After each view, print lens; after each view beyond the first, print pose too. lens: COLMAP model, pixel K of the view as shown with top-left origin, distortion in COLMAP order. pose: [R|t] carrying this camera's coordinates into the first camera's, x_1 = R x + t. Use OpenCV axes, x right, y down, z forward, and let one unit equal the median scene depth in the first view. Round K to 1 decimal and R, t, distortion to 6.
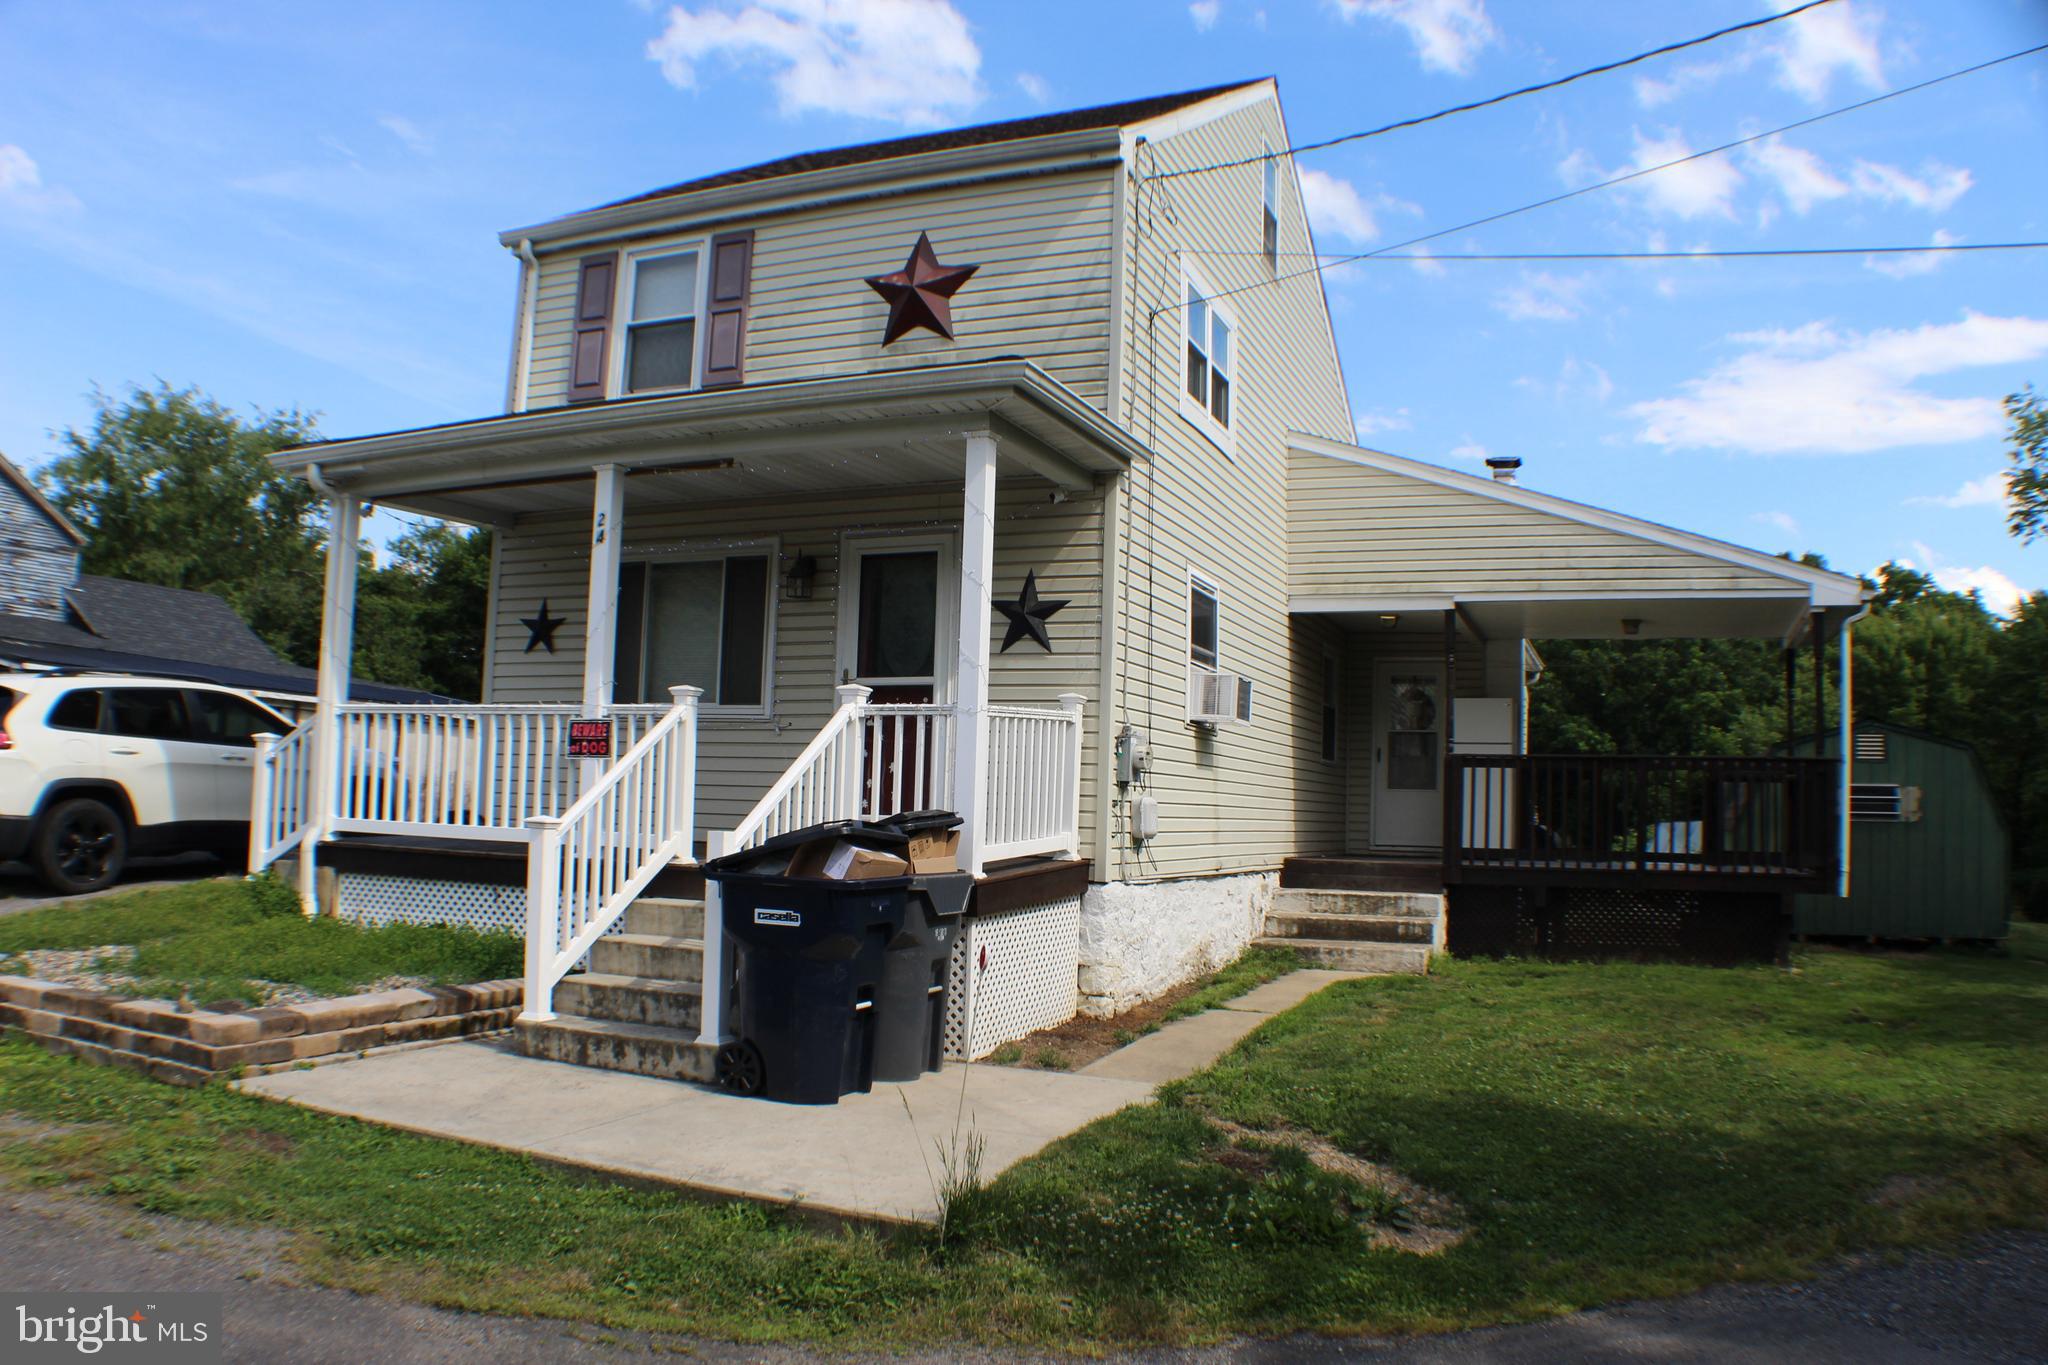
lens RADIAL K [[1540.9, 0, 988.7], [0, 1540.9, 720.2], [0, 0, 1]] dist [-0.220000, 0.076520]
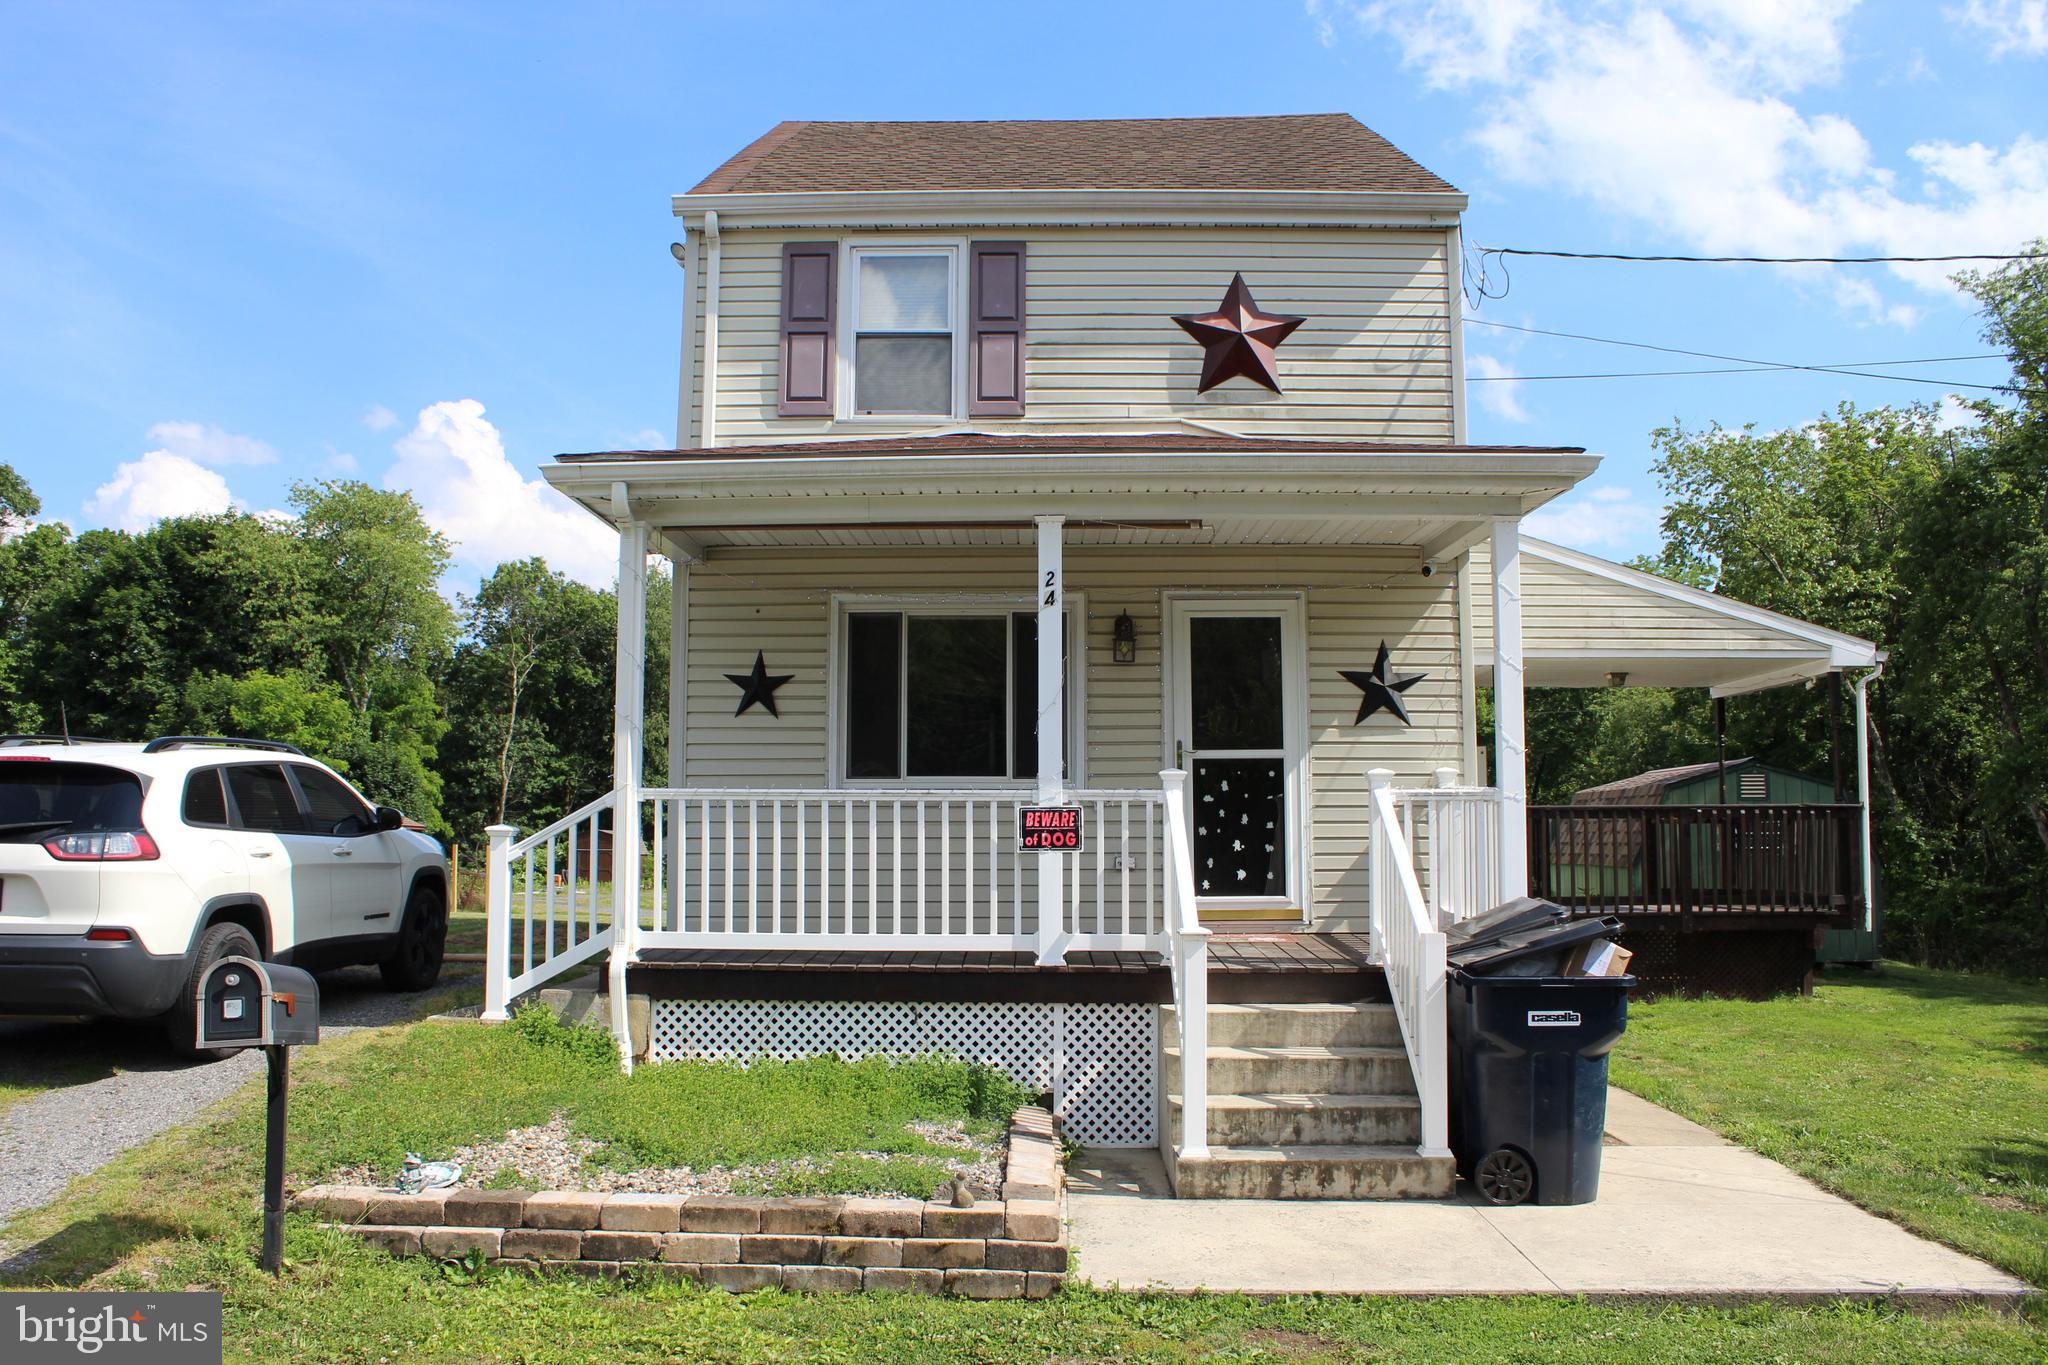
lens RADIAL K [[1712.4, 0, 995.7], [0, 1712.4, 720.0], [0, 0, 1]] dist [-0.167683, 0.152349]
pose [[0.927130, -0.001182, 0.374737, -0.580552], [0.003909, 0.999971, -0.006518, -0.039048], [-0.374719, 0.007508, 0.927108, 0.081776]]
